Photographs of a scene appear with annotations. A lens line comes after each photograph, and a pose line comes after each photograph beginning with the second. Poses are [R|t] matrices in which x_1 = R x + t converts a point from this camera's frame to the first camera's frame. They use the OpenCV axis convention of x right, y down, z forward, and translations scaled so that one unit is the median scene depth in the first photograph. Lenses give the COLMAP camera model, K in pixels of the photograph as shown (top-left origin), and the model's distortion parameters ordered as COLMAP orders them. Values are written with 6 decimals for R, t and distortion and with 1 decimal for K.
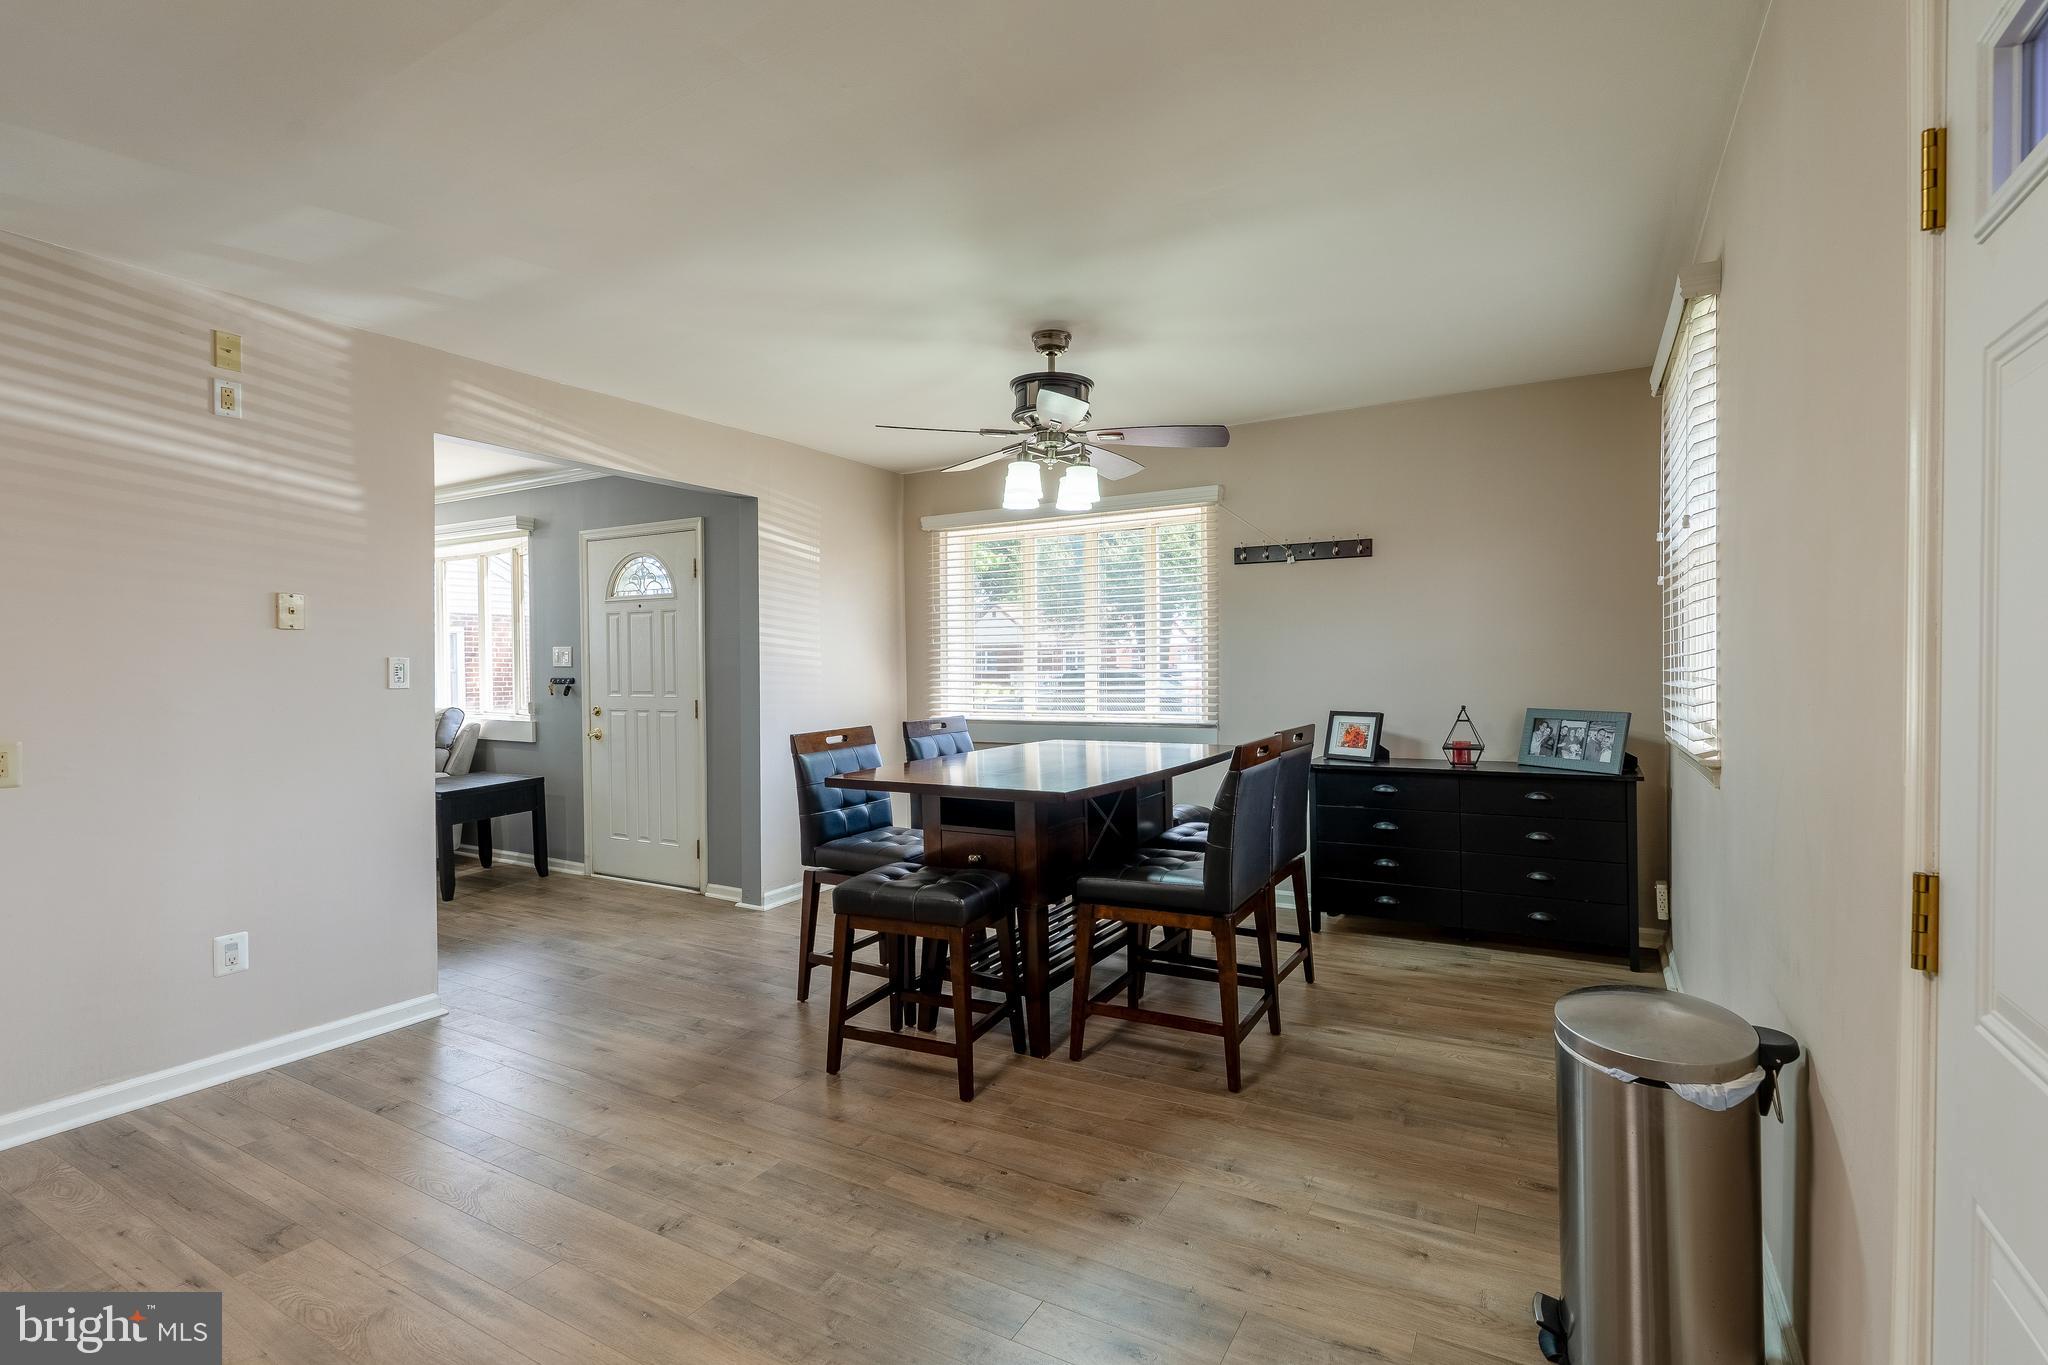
lens RADIAL K [[976.5, 0, 972.7], [0, 976.5, 677.2], [0, 0, 1]] dist [-0.004314, 0.000244]
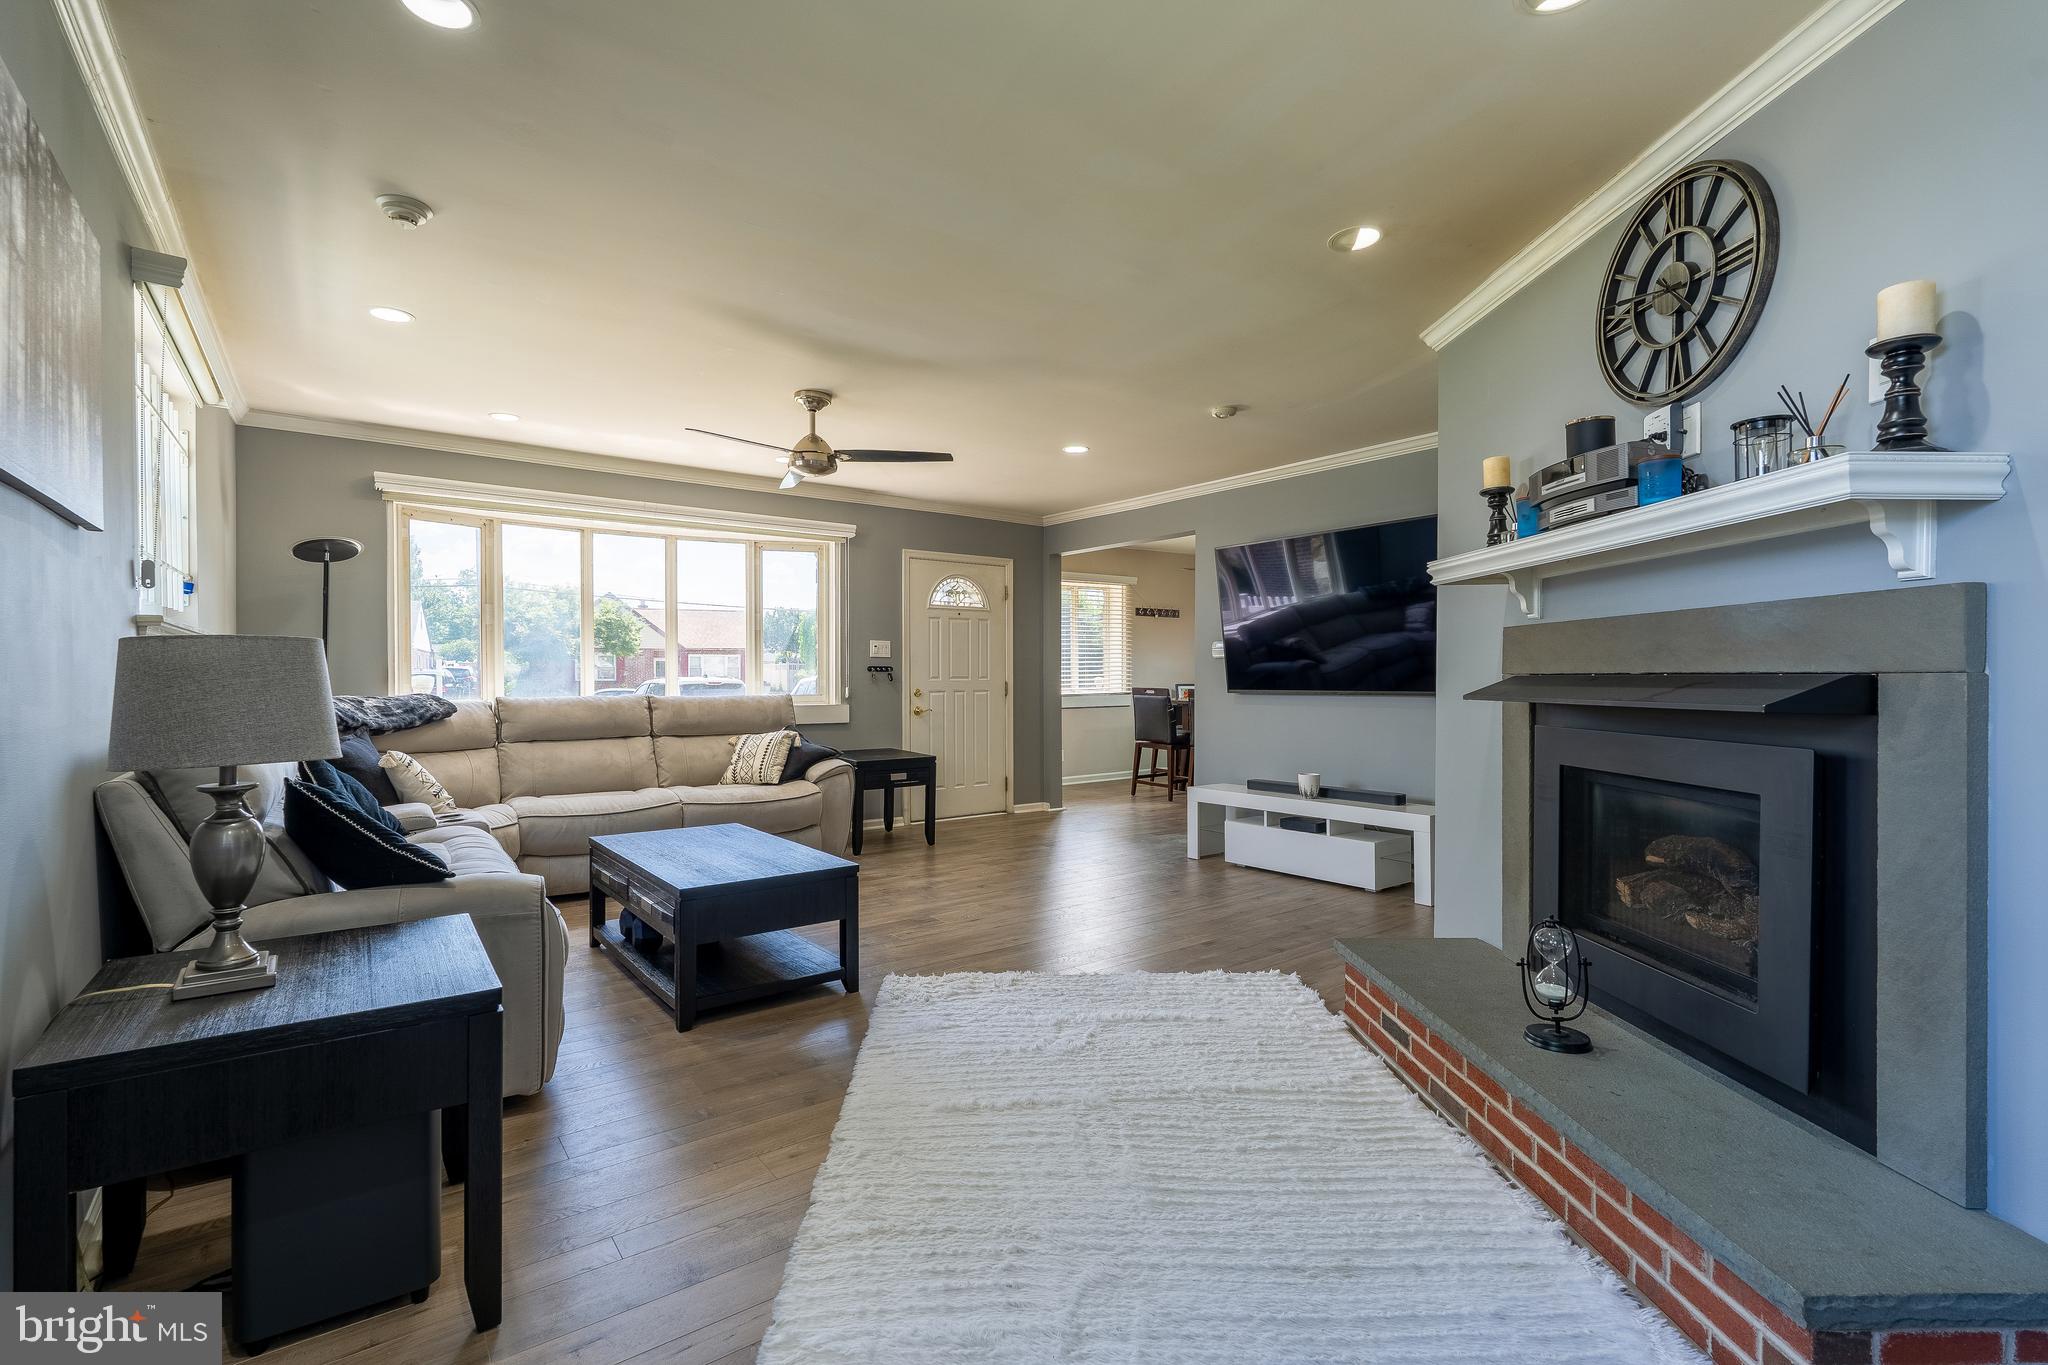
lens RADIAL K [[922.5, 0, 1024.0], [0, 922.5, 682.5], [0, 0, 1]] dist [0.000184, 0.000268]
pose [[0.376760, -0.002777, 0.926307, -1.668163], [0.013077, 0.999912, -0.002321, 0.029724], [-0.926219, 0.012988, 0.376763, 0.481954]]
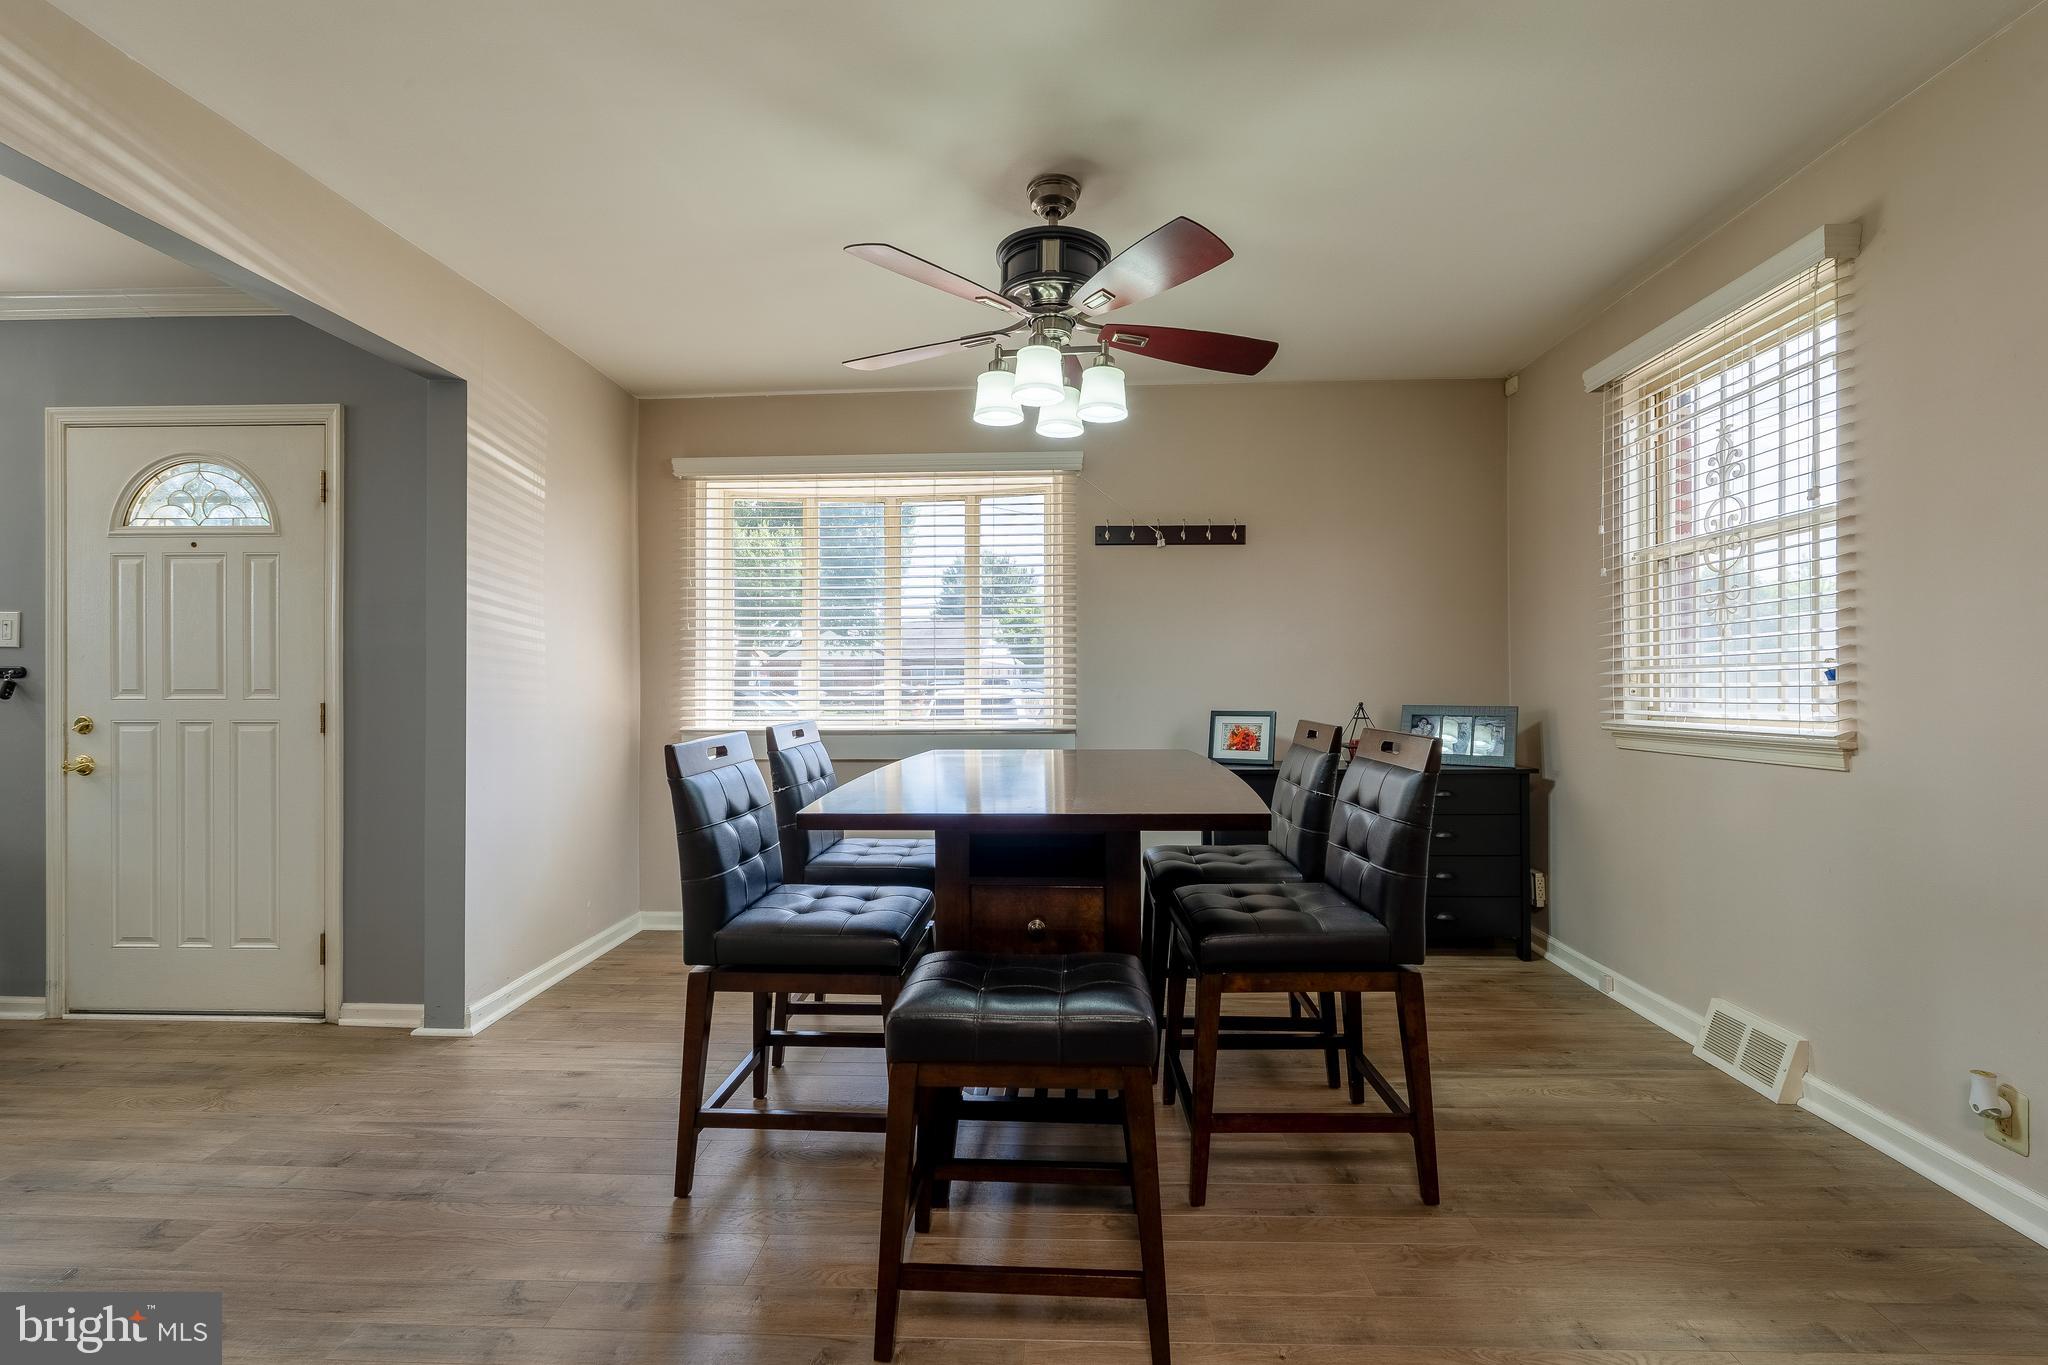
lens RADIAL K [[964.8, 0, 1024.0], [0, 964.8, 682.5], [0, 0, 1]] dist [-0.001245, 0.000585]
pose [[0.875572, 0.008709, 0.483010, -0.203587], [-0.000815, 0.999863, -0.016551, 0.021586], [-0.483087, 0.014098, 0.875459, 0.279271]]
